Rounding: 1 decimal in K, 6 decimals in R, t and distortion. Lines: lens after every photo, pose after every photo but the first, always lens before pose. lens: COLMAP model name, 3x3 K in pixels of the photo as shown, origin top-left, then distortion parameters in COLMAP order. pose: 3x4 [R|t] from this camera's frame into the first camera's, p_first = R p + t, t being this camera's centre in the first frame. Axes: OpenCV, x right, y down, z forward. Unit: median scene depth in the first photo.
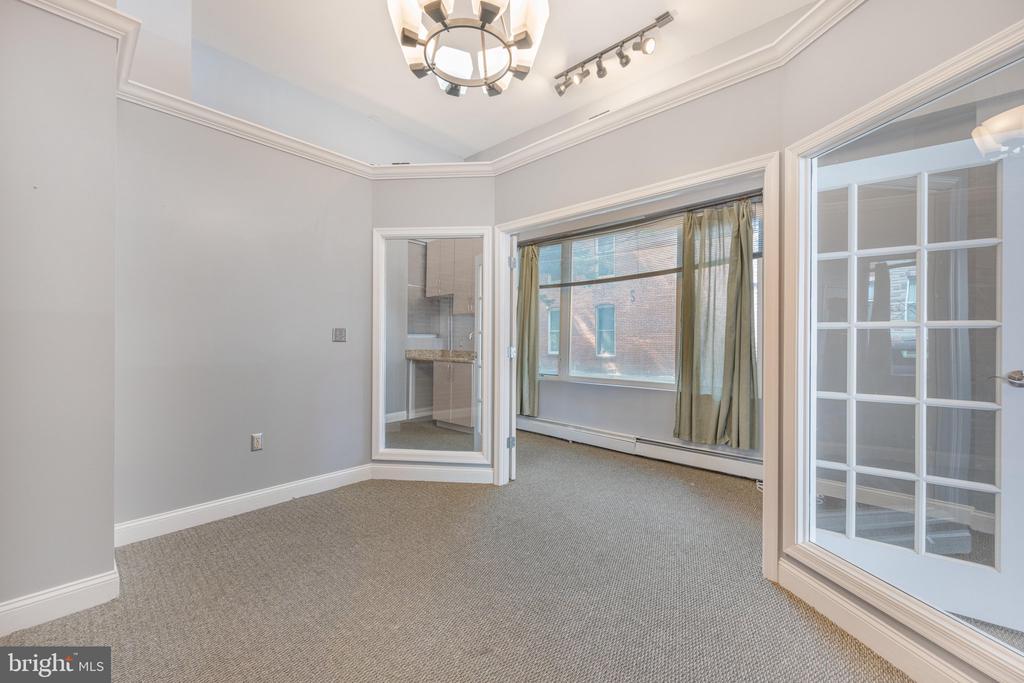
lens RADIAL K [[406.8, 0, 514.0], [0, 406.8, 340.0], [0, 0, 1]] dist [0.000961, -0.000514]
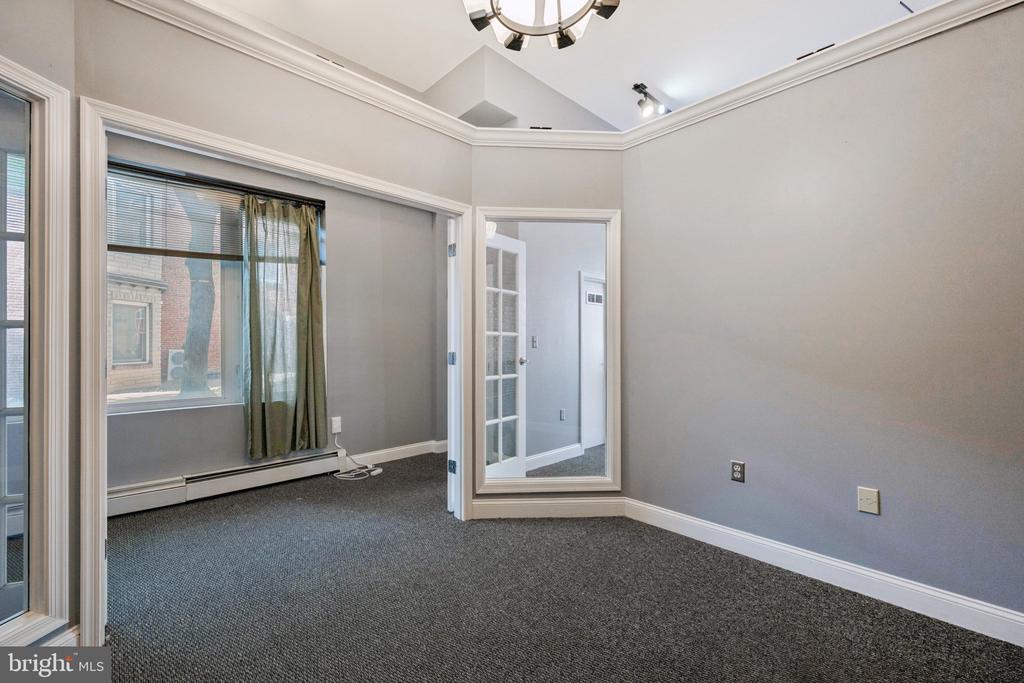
lens RADIAL K [[406.8, 0, 488.1], [0, 406.8, 341.7], [0, 0, 1]] dist [0.000961, -0.000514]
pose [[0.121955, -0.002249, 0.992533, -0.394801], [-0.000476, 0.999997, 0.002325, -0.003953], [-0.992536, -0.000756, 0.121953, 0.430497]]
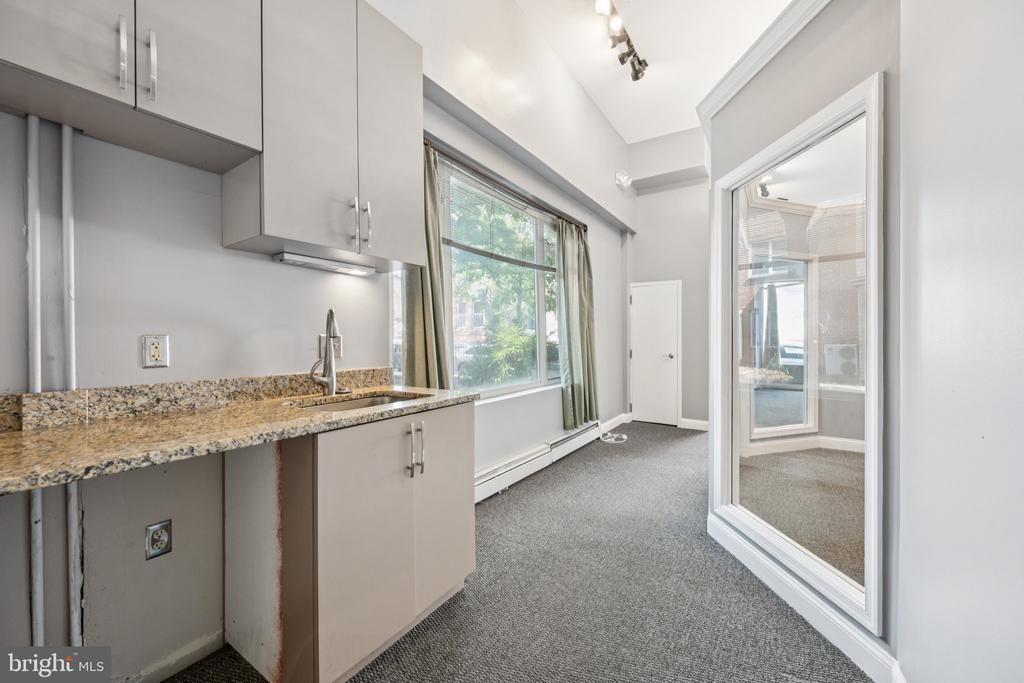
lens RADIAL K [[406.8, 0, 512.9], [0, 406.8, 337.3], [0, 0, 1]] dist [0.000961, -0.000514]
pose [[-0.158649, -0.015936, 0.987206, -0.673377], [-0.009633, 0.999847, 0.014592, -0.016165], [-0.987288, -0.007195, -0.158778, 1.415075]]
